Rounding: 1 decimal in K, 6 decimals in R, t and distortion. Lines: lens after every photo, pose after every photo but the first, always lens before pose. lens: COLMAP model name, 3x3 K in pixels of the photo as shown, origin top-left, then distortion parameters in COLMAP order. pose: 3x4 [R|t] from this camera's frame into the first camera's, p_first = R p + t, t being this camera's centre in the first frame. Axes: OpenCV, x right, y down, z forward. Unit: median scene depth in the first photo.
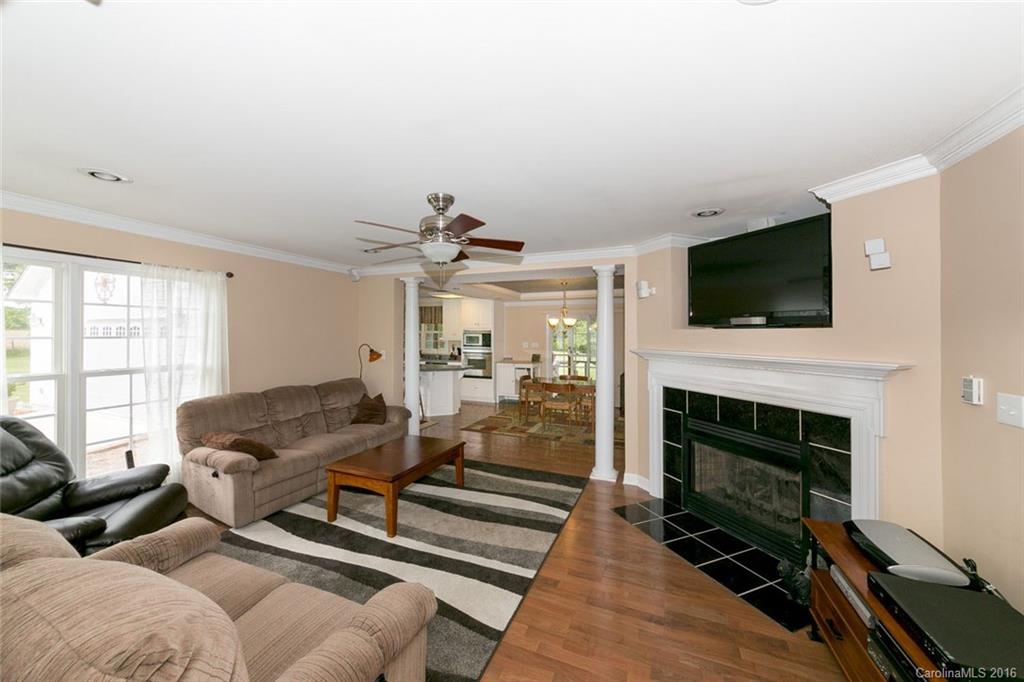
lens RADIAL K [[374.2, 0, 511.1], [0, 374.2, 331.7], [0, 0, 1]] dist [-0.001875, -0.000268]
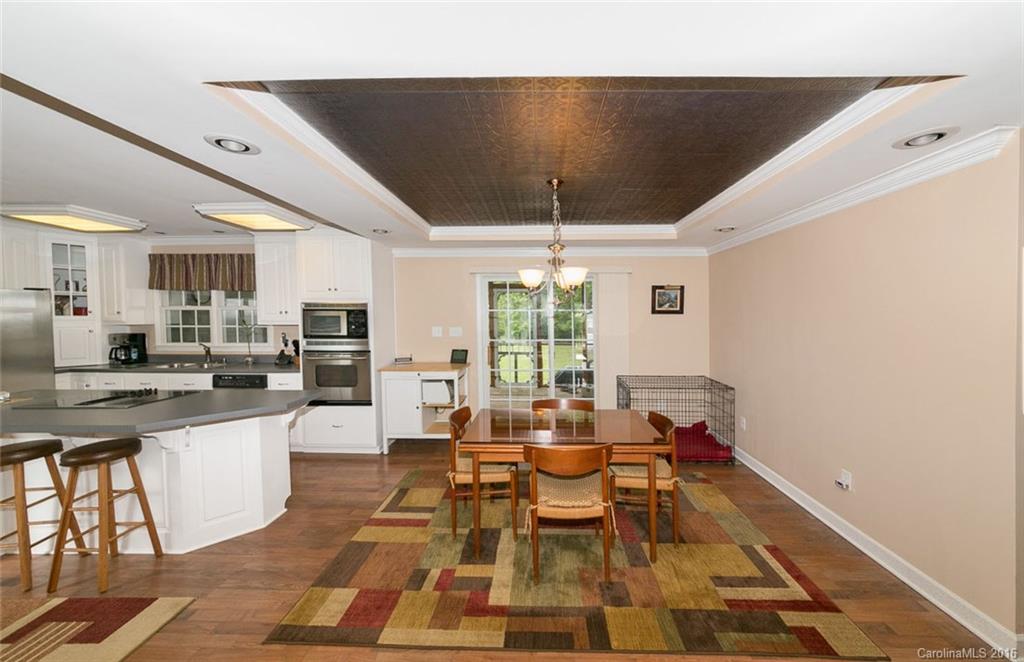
lens RADIAL K [[375.3, 0, 508.0], [0, 375.3, 332.8], [0, 0, 1]] dist [-0.003031, -0.000147]
pose [[0.950564, -0.024232, 0.309581, -0.030683], [0.007594, 0.998466, 0.054836, 0.008707], [-0.310435, -0.049775, 0.949290, 0.480811]]
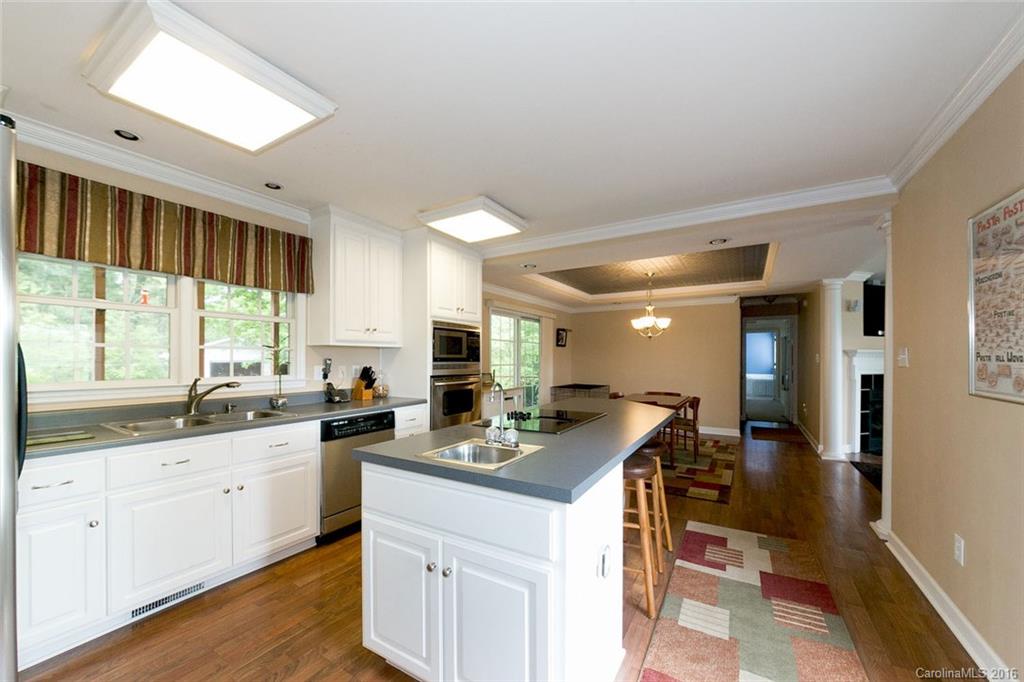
lens RADIAL K [[391.0, 0, 510.7], [0, 391.0, 350.3], [0, 0, 1]] dist [-0.000718, -0.000009]
pose [[0.189016, 0.016755, 0.981831, -0.526622], [0.005628, 0.999820, -0.018146, 0.035510], [-0.981958, 0.008956, 0.188887, 0.843430]]
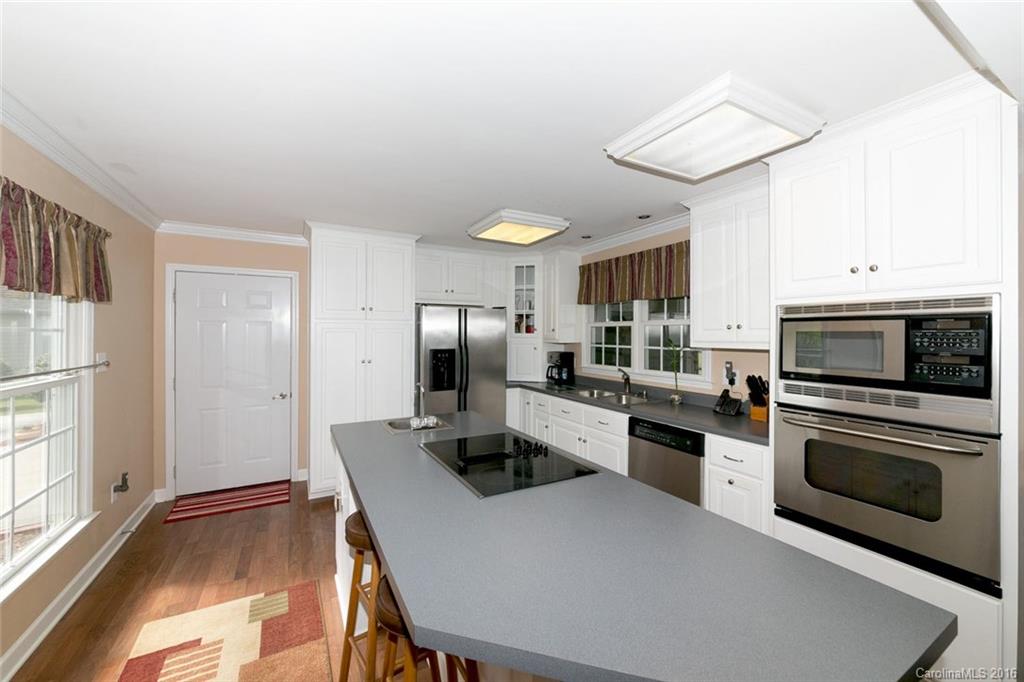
lens RADIAL K [[374.2, 0, 511.2], [0, 374.2, 333.3], [0, 0, 1]] dist [-0.001875, -0.000268]
pose [[0.771933, -0.008868, -0.635642, -0.109747], [0.006158, 0.999960, -0.006472, 0.012258], [0.635674, 0.001081, 0.771957, 0.721990]]
